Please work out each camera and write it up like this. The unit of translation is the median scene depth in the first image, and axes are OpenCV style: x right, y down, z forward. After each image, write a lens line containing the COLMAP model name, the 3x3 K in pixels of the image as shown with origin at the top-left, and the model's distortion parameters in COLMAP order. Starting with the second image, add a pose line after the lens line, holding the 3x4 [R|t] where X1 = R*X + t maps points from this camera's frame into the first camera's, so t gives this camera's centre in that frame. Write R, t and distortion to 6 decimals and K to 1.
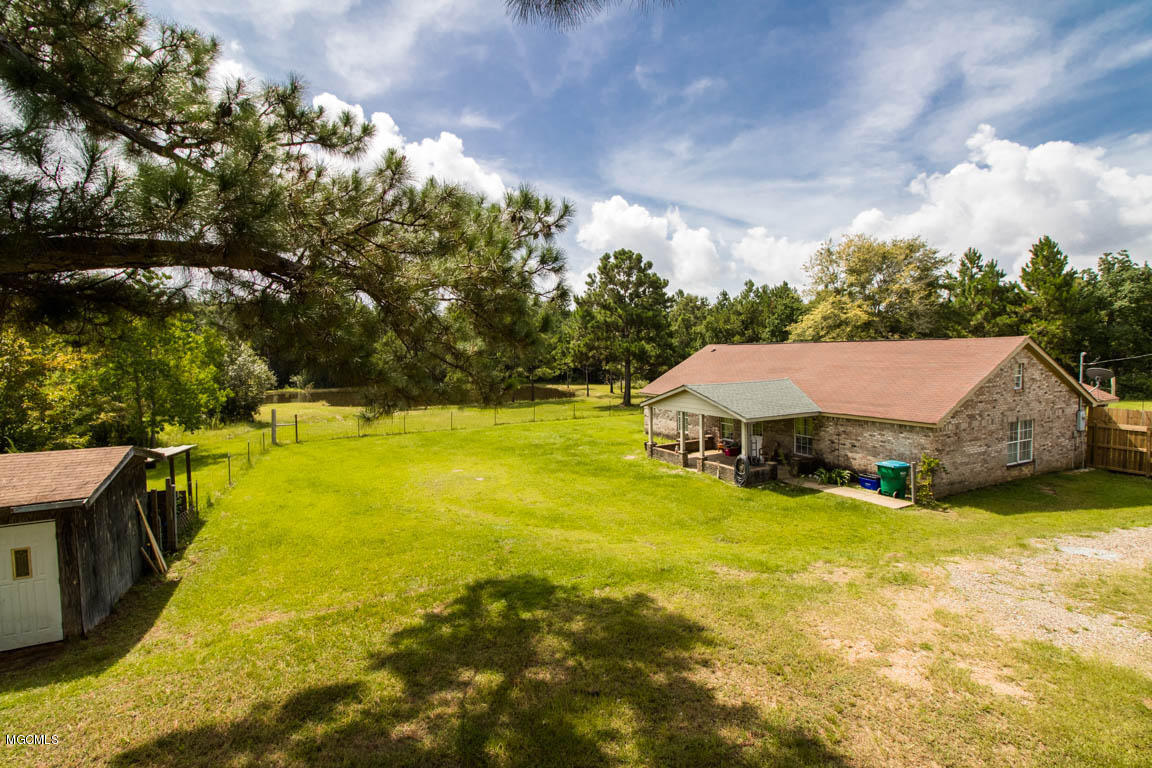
lens RADIAL K [[548.3, 0, 576.0], [0, 548.3, 384.0], [0, 0, 1]] dist [0.000319, 0.000108]
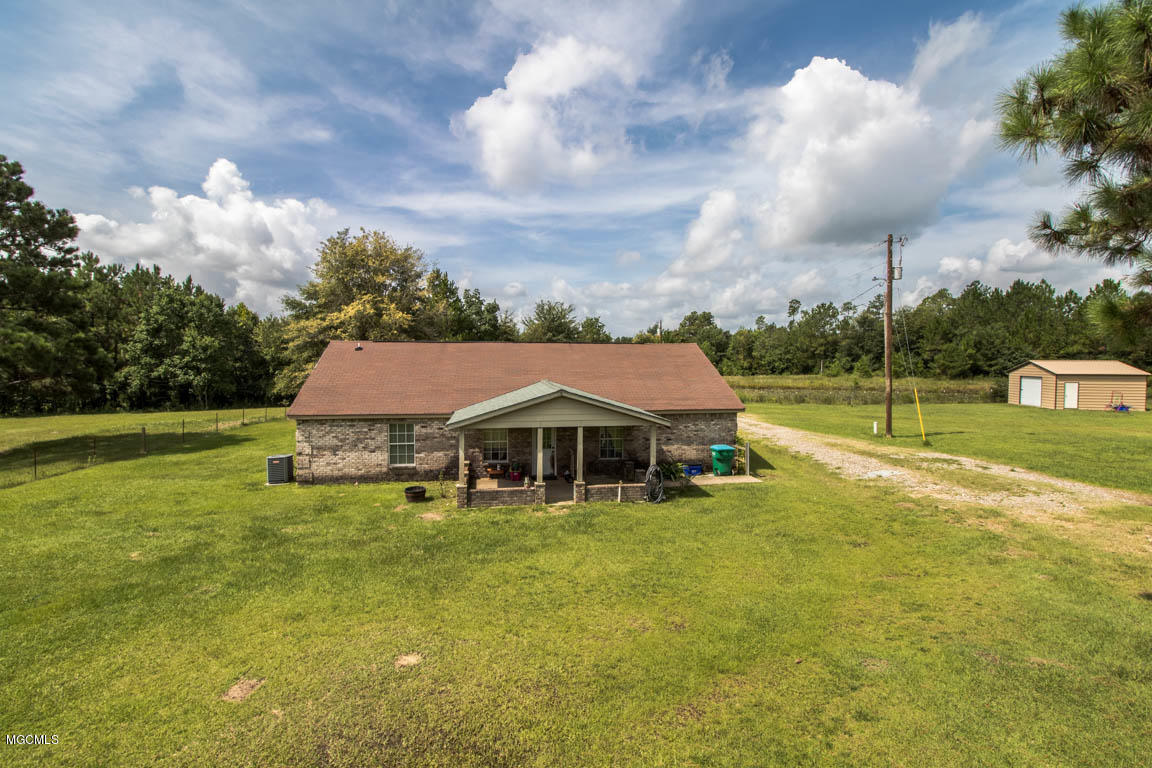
lens RADIAL K [[548.3, 0, 576.0], [0, 548.3, 384.0], [0, 0, 1]] dist [0.000319, 0.000108]
pose [[0.277277, -0.021999, 0.960538, -0.052269], [0.052865, 0.998573, 0.007609, -0.001049], [-0.959334, 0.048668, 0.278045, 0.081646]]
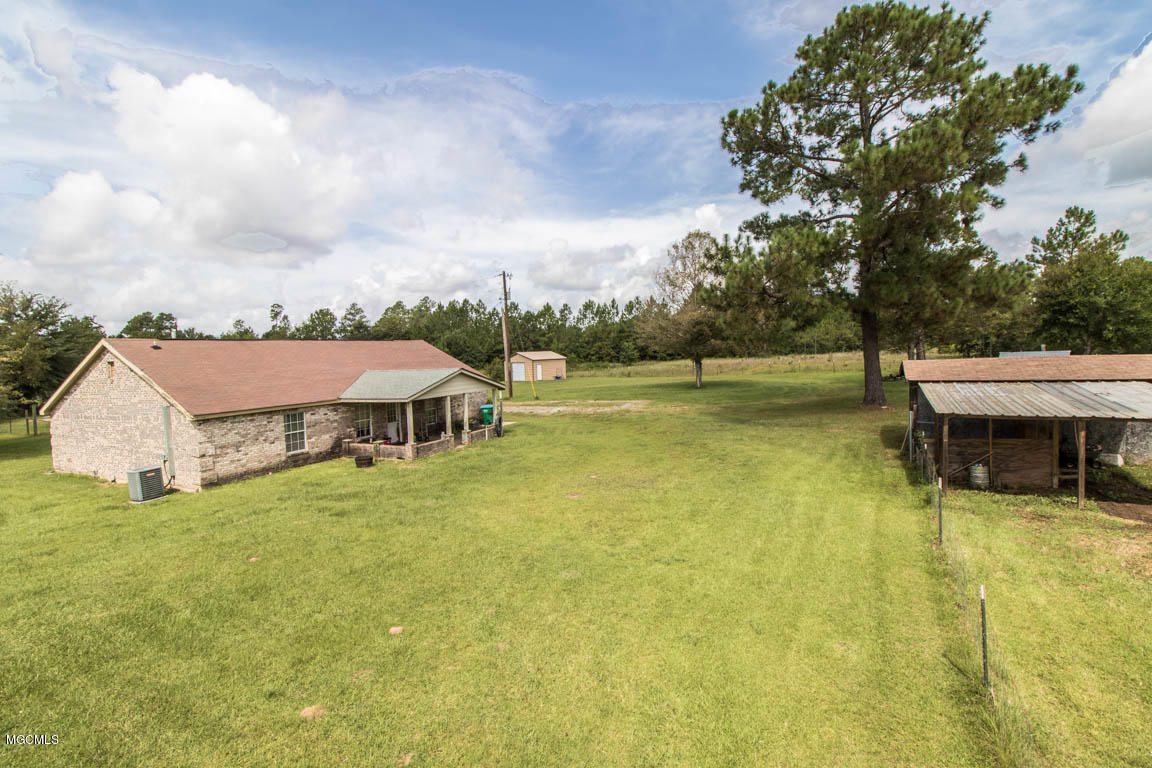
lens RADIAL K [[548.3, 0, 576.0], [0, 548.3, 384.0], [0, 0, 1]] dist [0.000319, 0.000108]
pose [[-0.645473, 0.004890, 0.763767, -0.080671], [0.103409, 0.991331, 0.081046, -0.003262], [-0.756750, 0.131294, -0.640384, 0.159499]]
